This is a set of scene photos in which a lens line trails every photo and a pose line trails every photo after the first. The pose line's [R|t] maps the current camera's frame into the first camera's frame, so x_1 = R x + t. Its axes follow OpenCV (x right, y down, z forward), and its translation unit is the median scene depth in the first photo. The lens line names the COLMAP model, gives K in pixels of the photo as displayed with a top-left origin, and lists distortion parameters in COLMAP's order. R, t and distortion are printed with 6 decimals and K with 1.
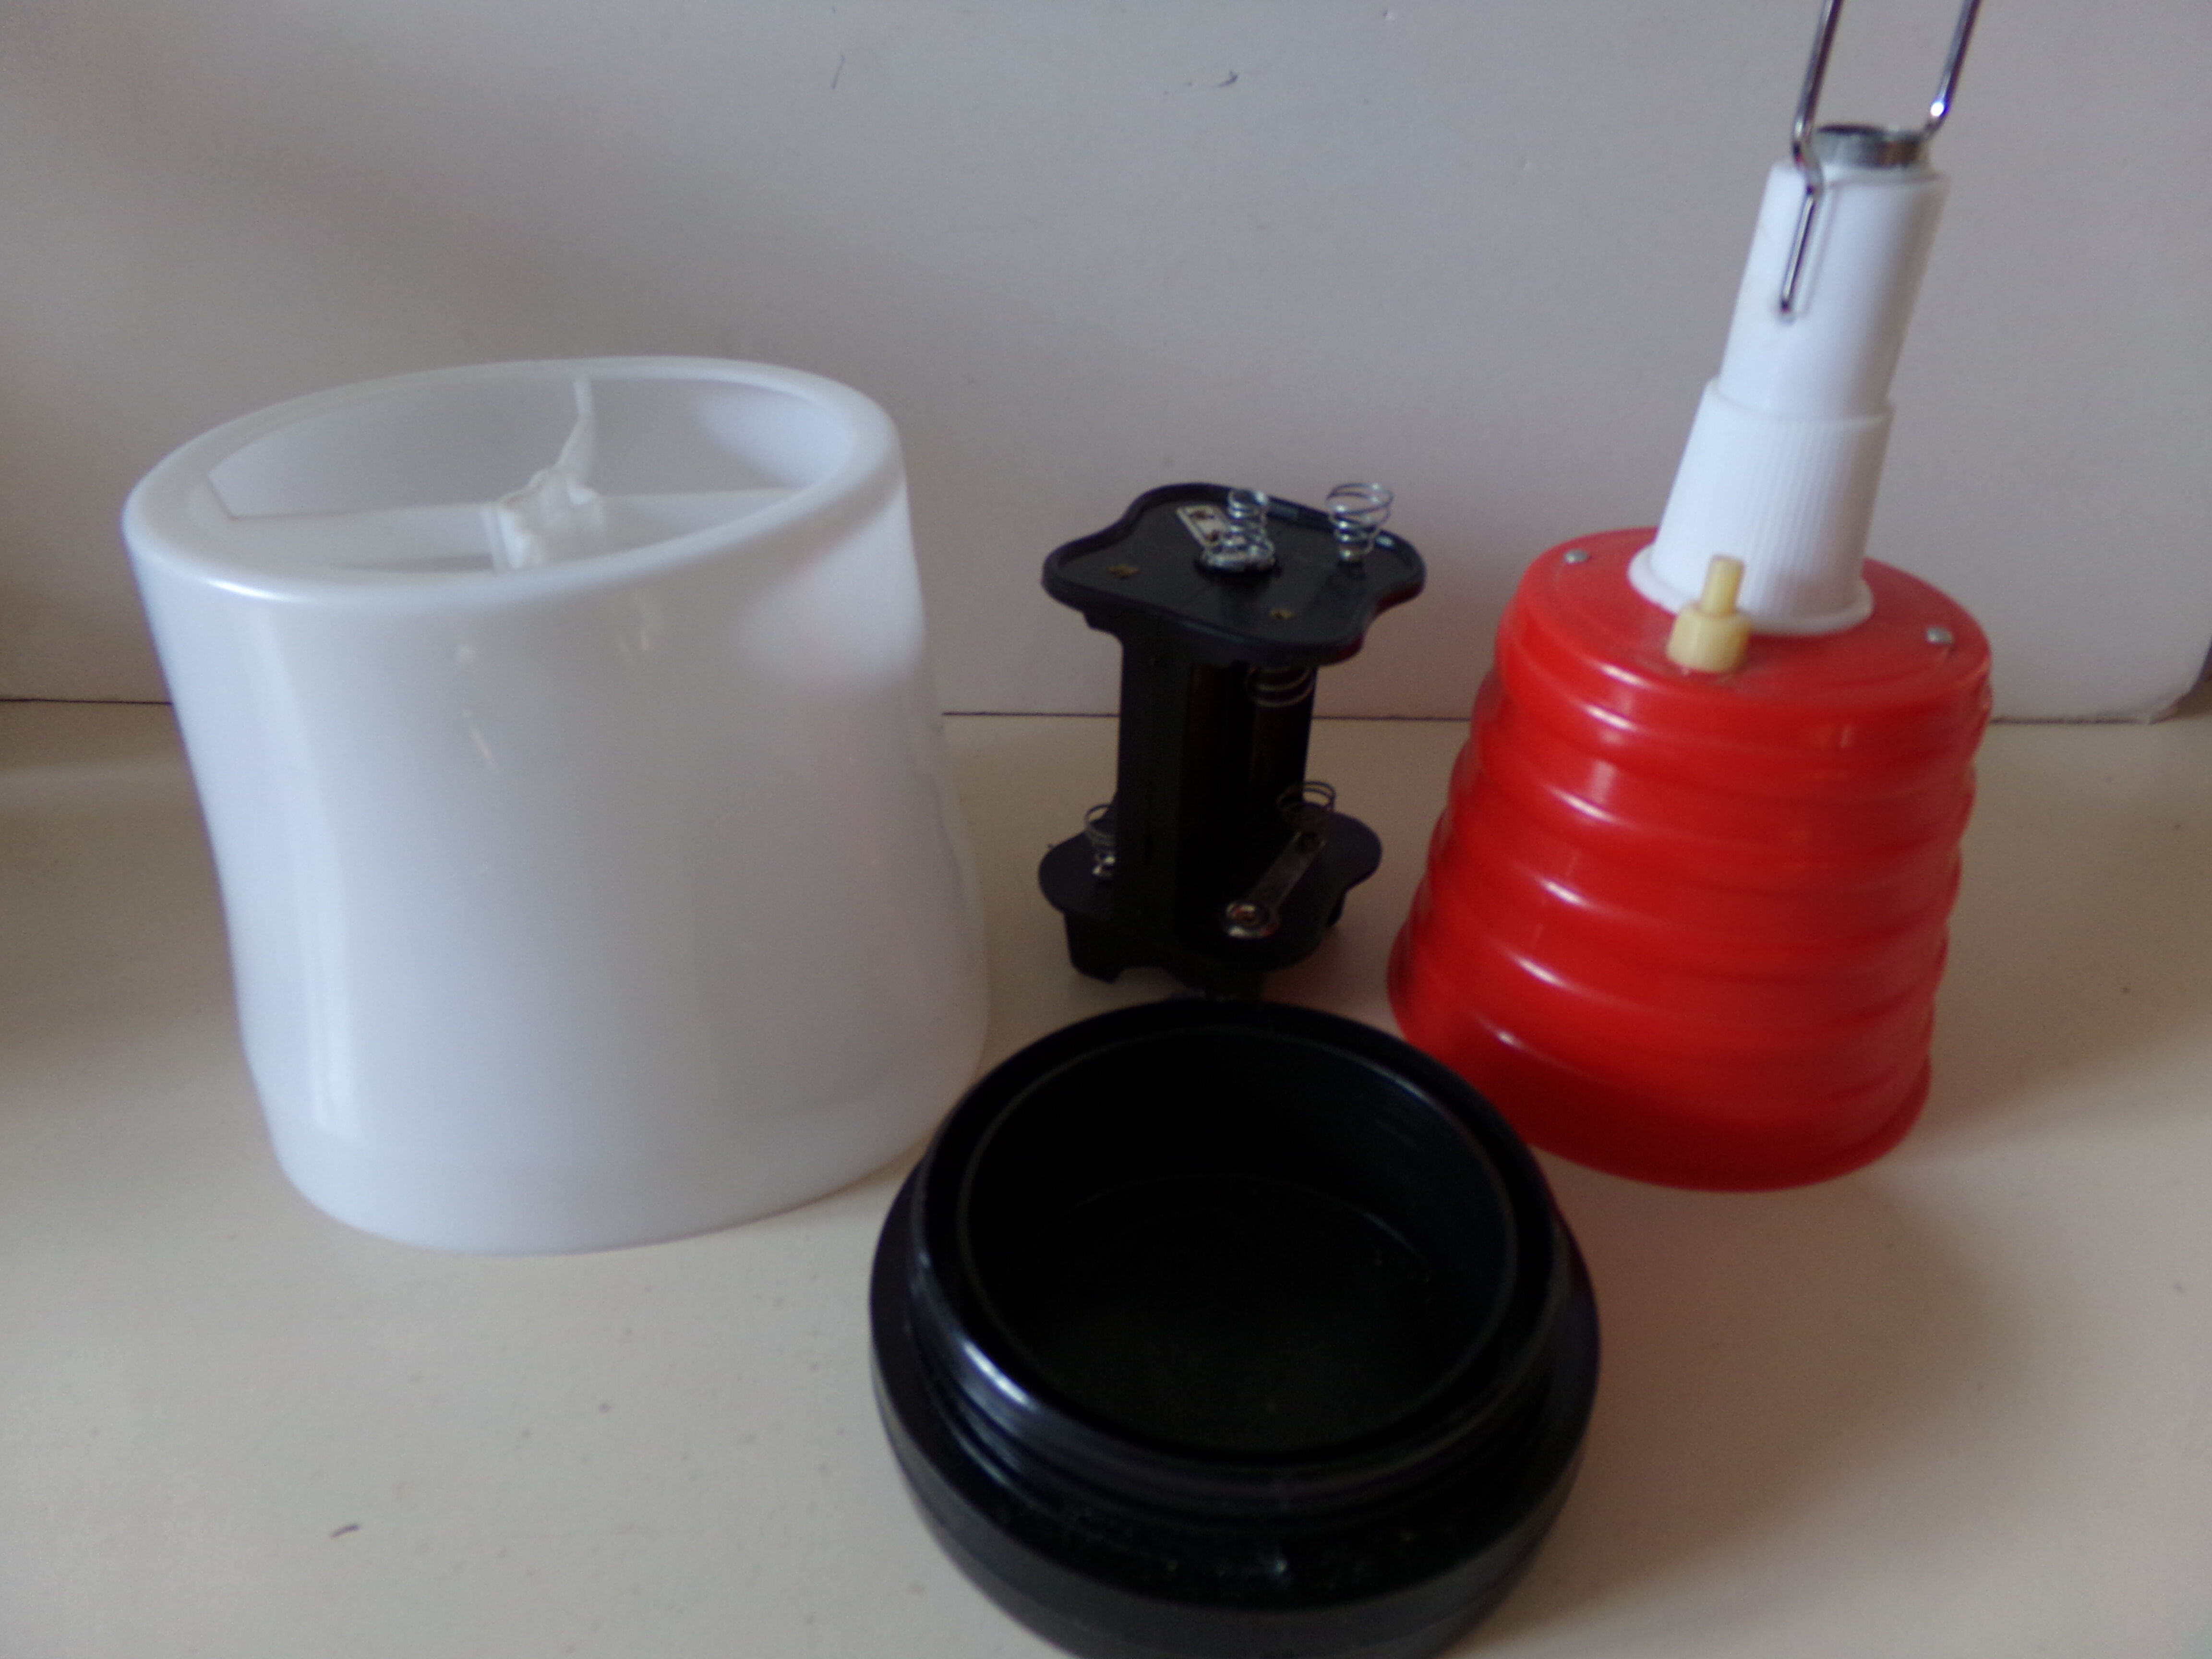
lens RADIAL K [[1509.5, 0, 1100.3], [0, 1509.5, 833.3], [0, 0, 1]] dist [-0.063348, 0.111058]
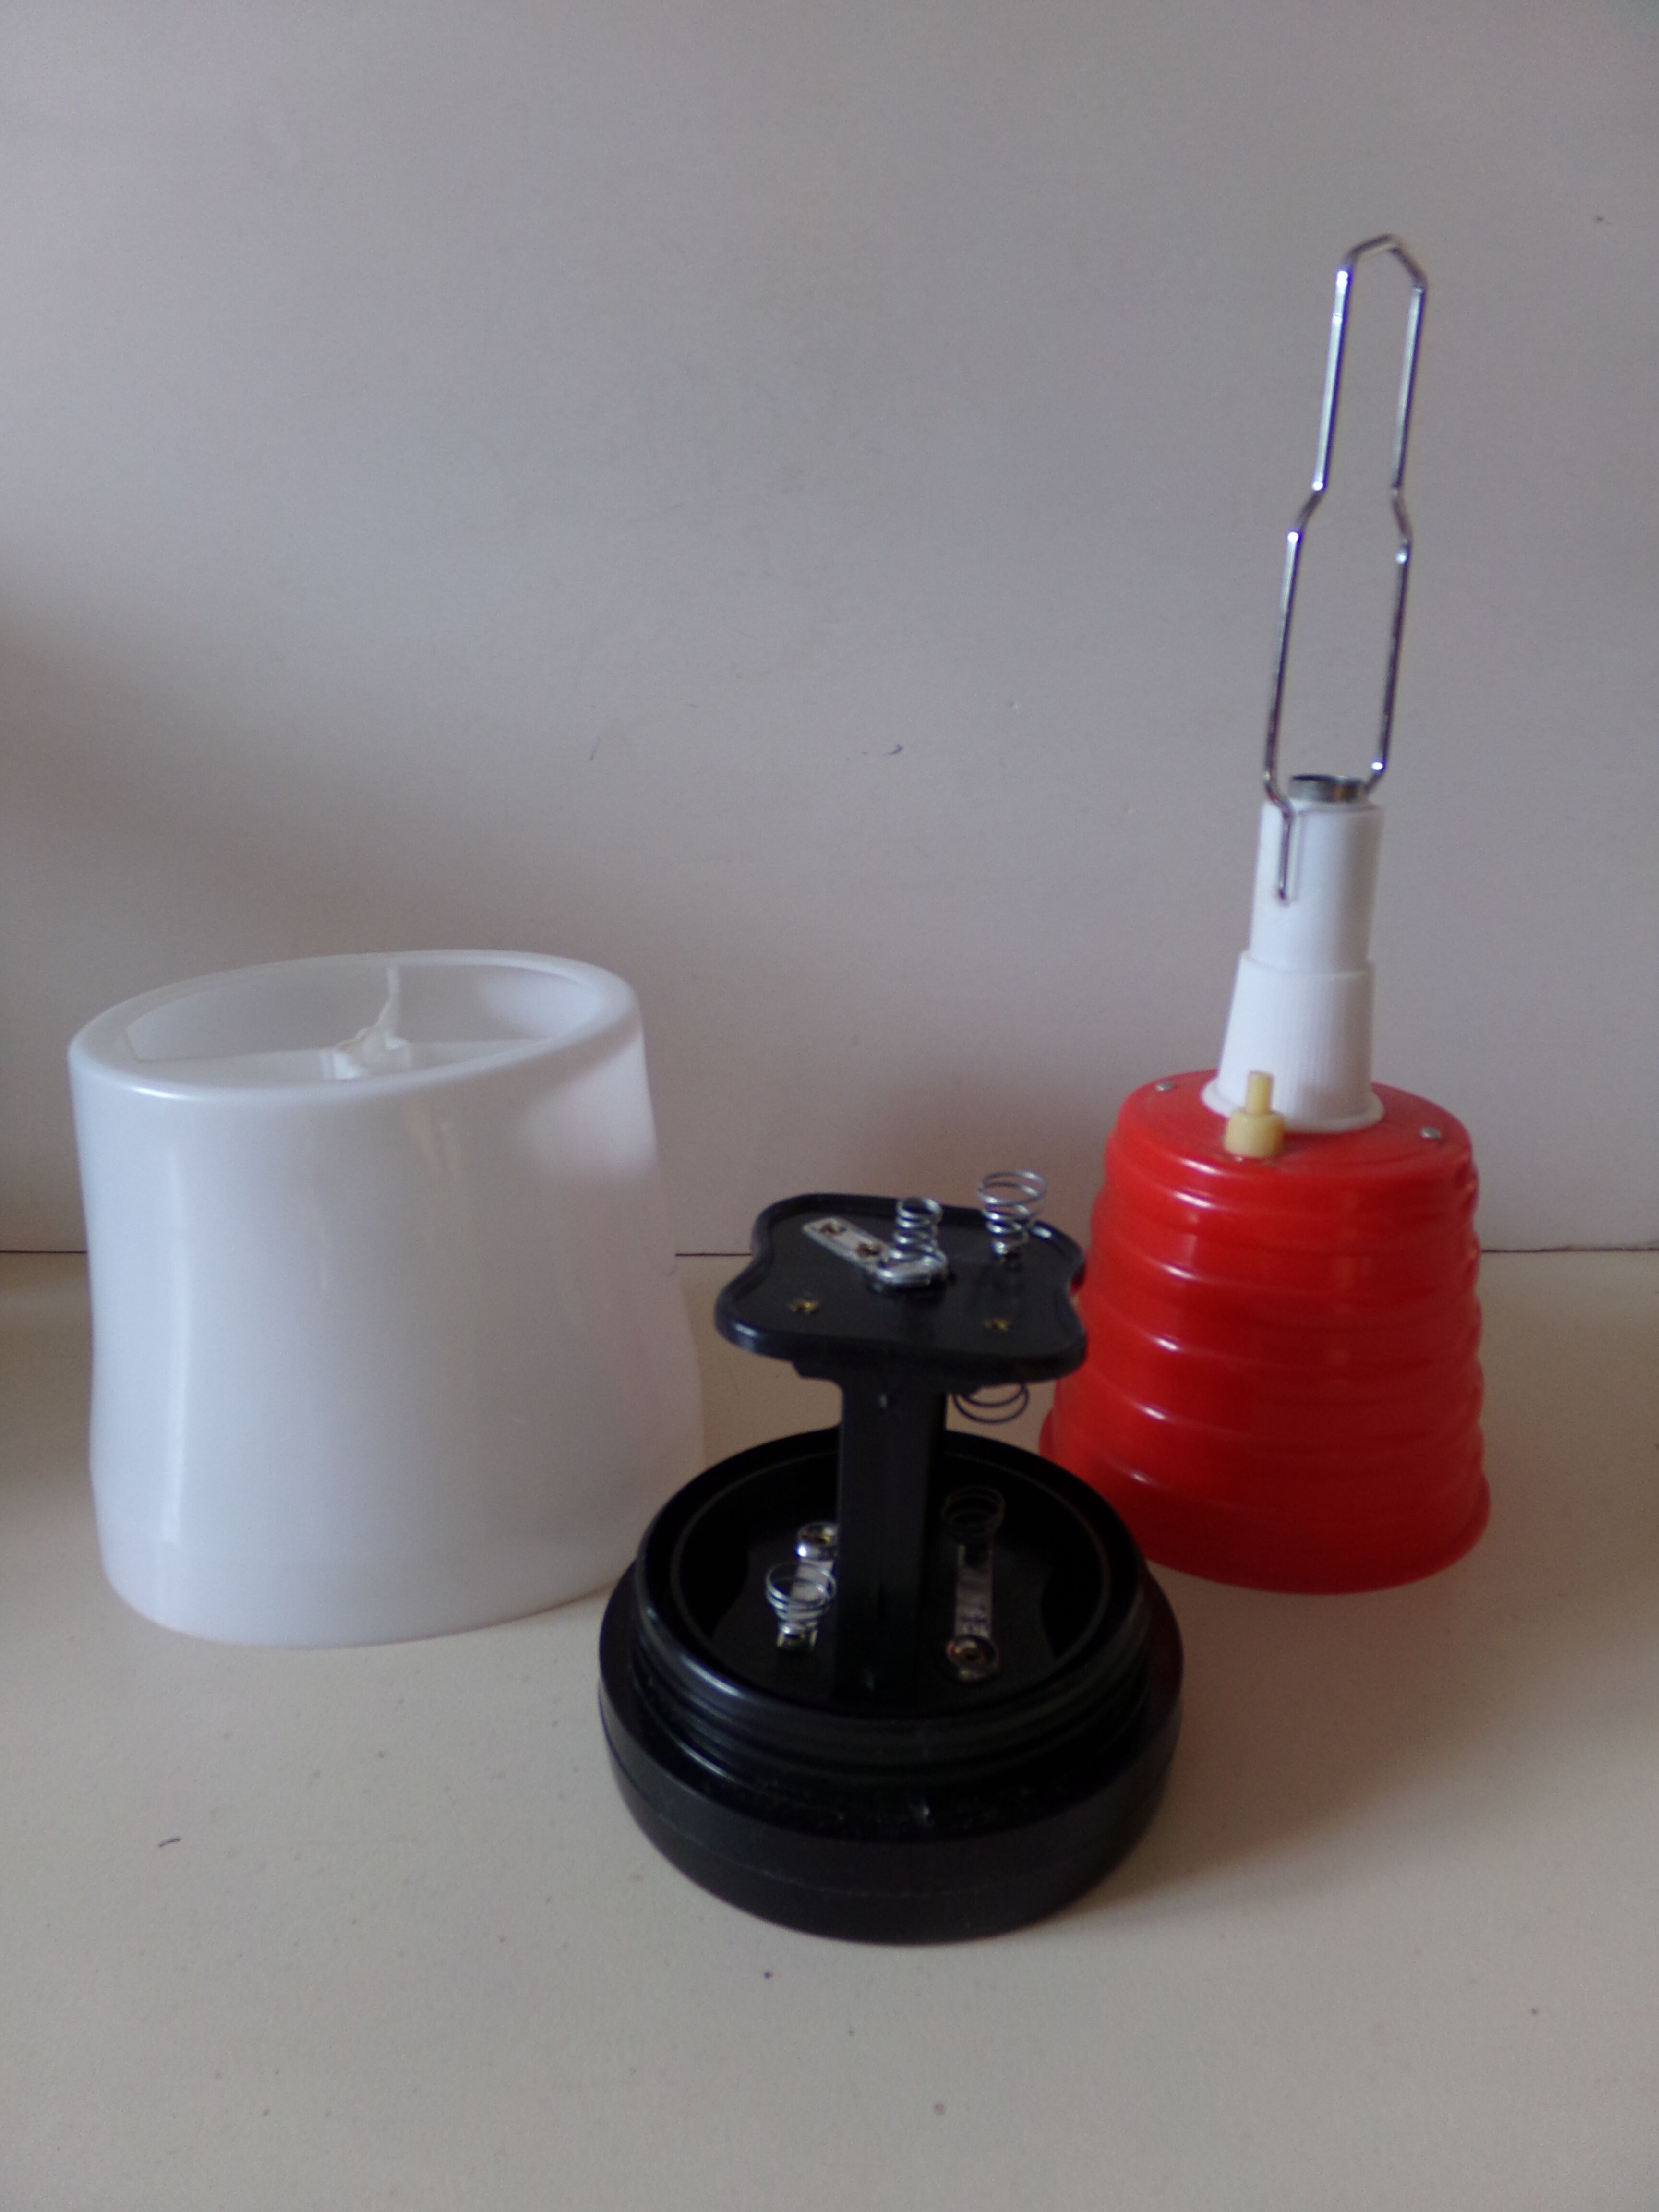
lens RADIAL K [[1509.5, 0, 829.5], [0, 1509.5, 1106.0], [0, 0, 1]] dist [-0.063348, 0.111058]
pose [[0.999956, -0.008851, 0.003256, 0.029826], [0.009372, 0.971053, -0.238678, 0.153821], [-0.001049, 0.238698, 0.971093, -0.280256]]
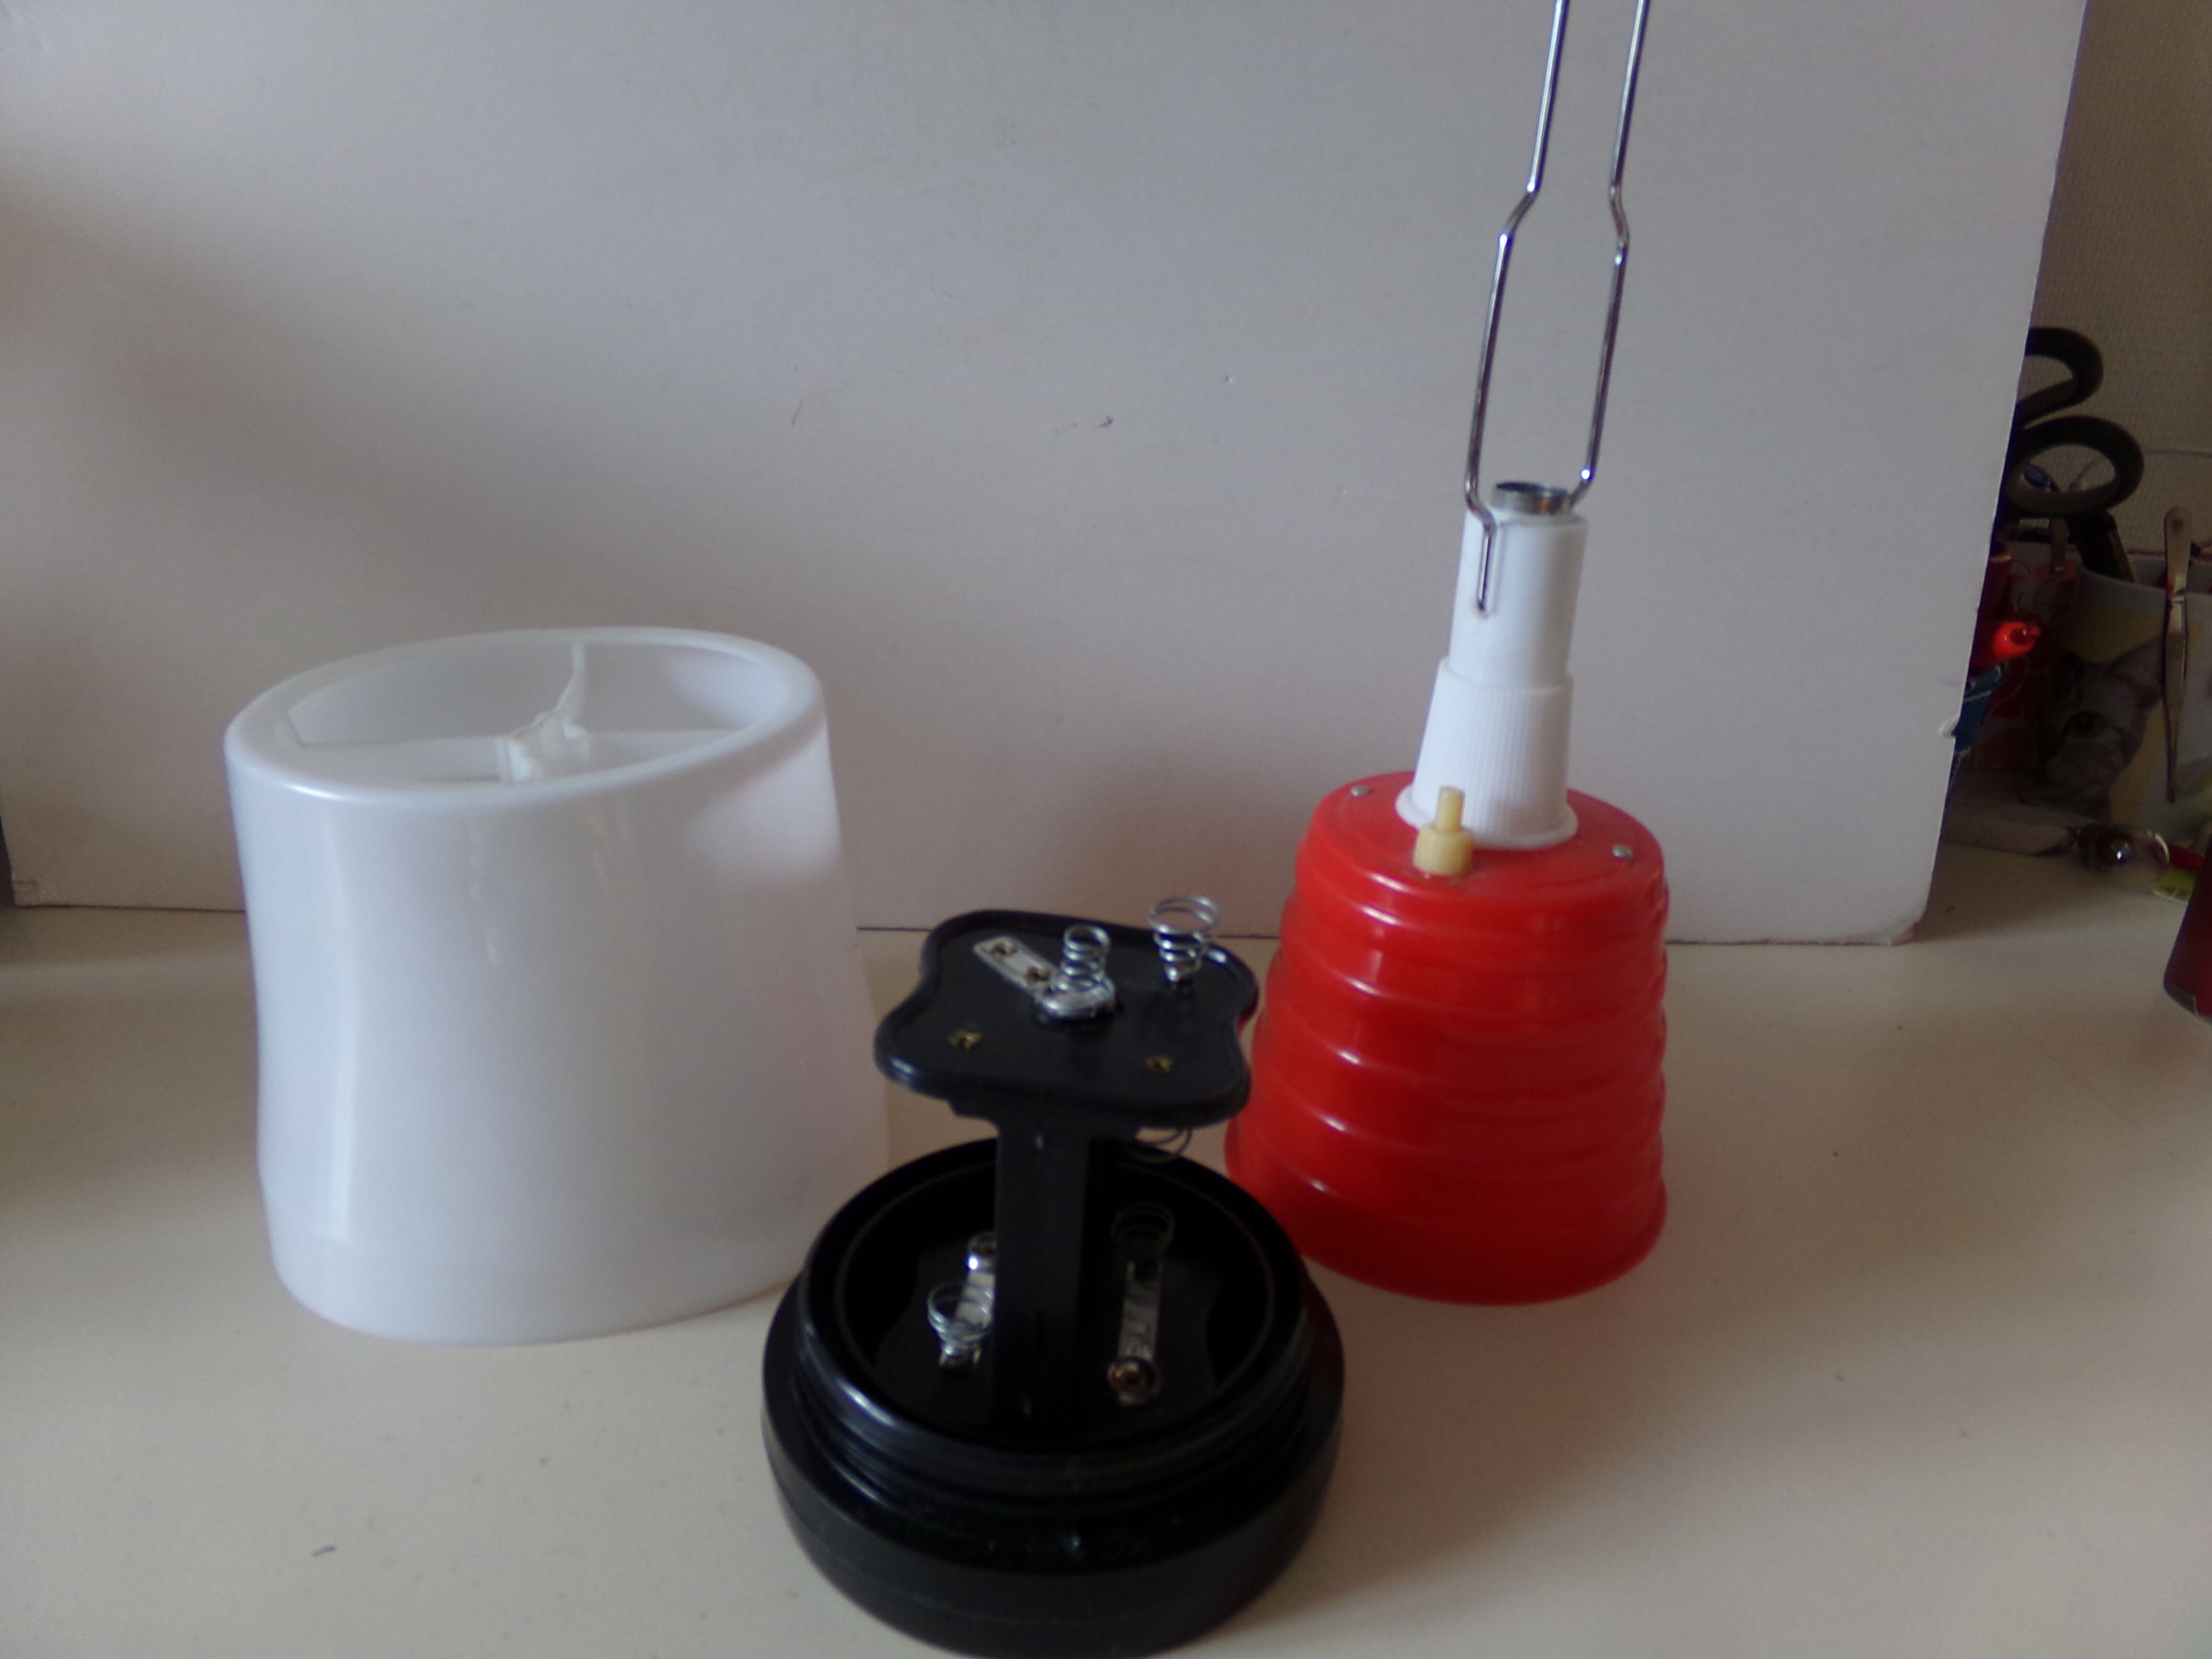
lens RADIAL K [[1509.5, 0, 1100.3], [0, 1509.5, 833.3], [0, 0, 1]] dist [-0.063348, 0.111058]
pose [[0.999617, 0.013252, 0.024307, 0.076833], [-0.008861, 0.984954, -0.172587, 0.081126], [-0.026228, 0.172306, 0.984694, -0.271687]]
